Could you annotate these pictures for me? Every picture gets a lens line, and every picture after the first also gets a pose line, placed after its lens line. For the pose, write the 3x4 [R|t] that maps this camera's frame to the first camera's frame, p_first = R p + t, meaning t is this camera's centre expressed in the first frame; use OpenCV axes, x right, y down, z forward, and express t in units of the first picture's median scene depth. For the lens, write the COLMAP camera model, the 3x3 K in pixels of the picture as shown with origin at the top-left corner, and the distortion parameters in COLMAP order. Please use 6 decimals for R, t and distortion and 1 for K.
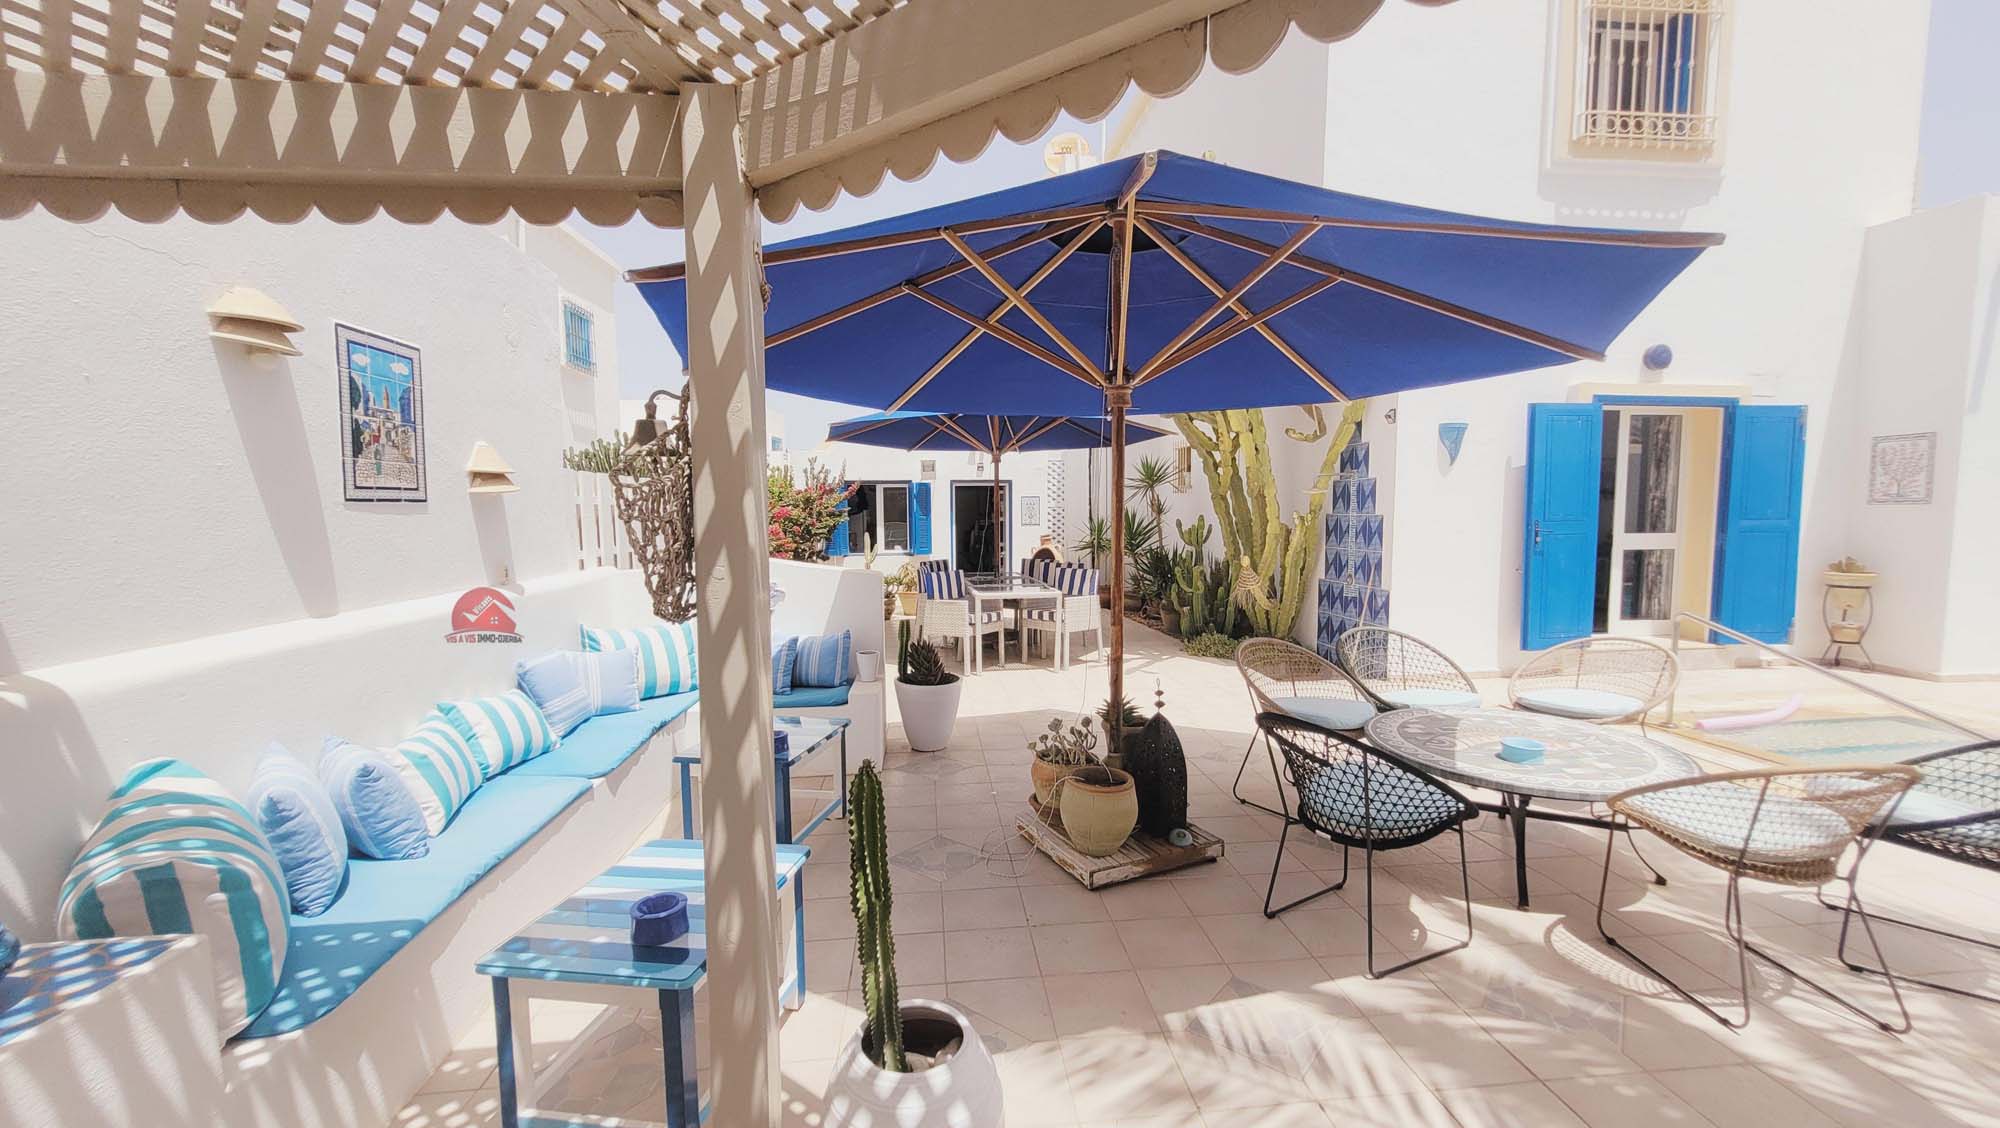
lens RADIAL K [[793.7, 0, 1012.2], [0, 793.7, 571.1], [0, 0, 1]] dist [0.002630, -0.000022]
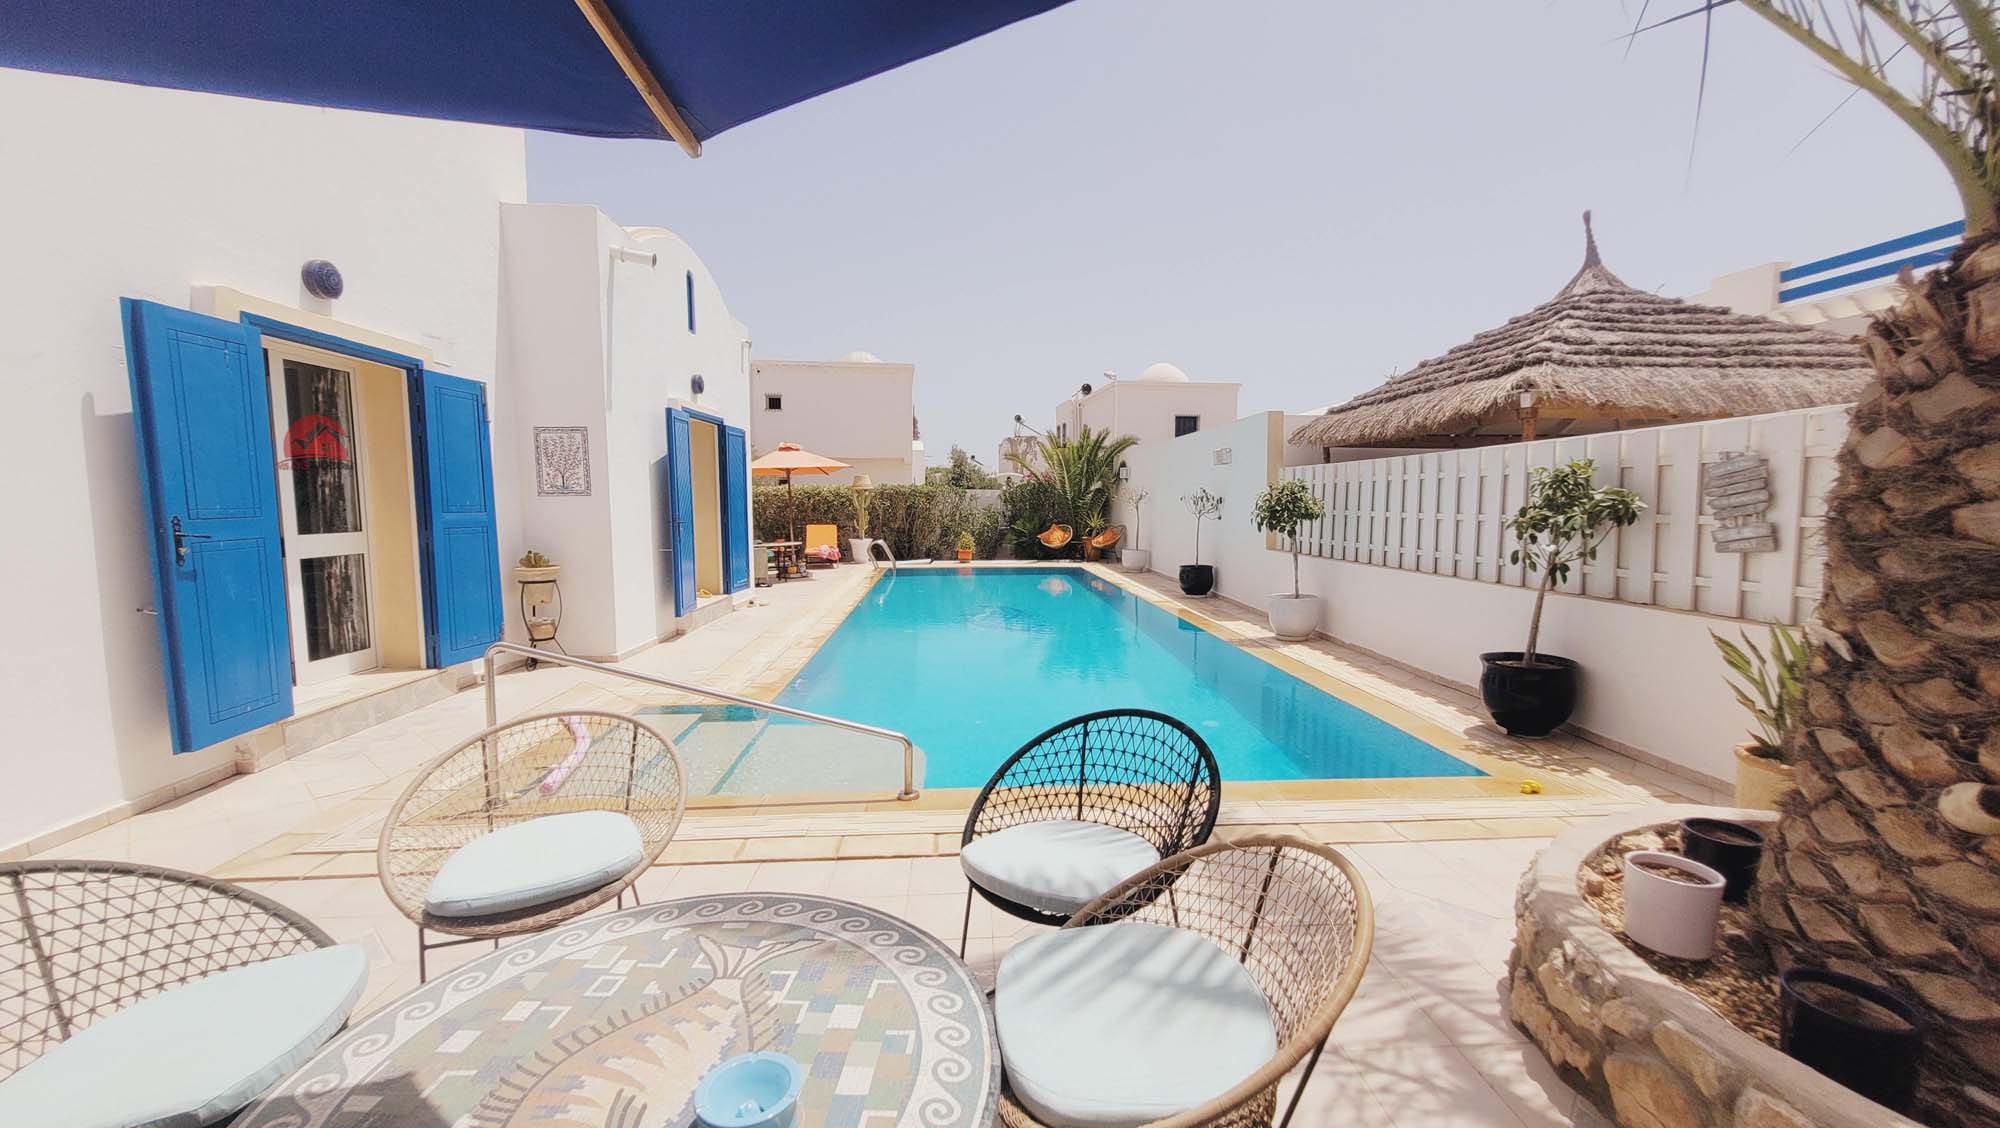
lens RADIAL K [[793.7, 0, 1012.2], [0, 793.7, 571.1], [0, 0, 1]] dist [0.002630, -0.000022]
pose [[0.051395, -0.081433, 0.995353, 0.131198], [0.081146, 0.993715, 0.077109, -0.020503], [-0.995376, 0.076806, 0.057680, 0.375107]]
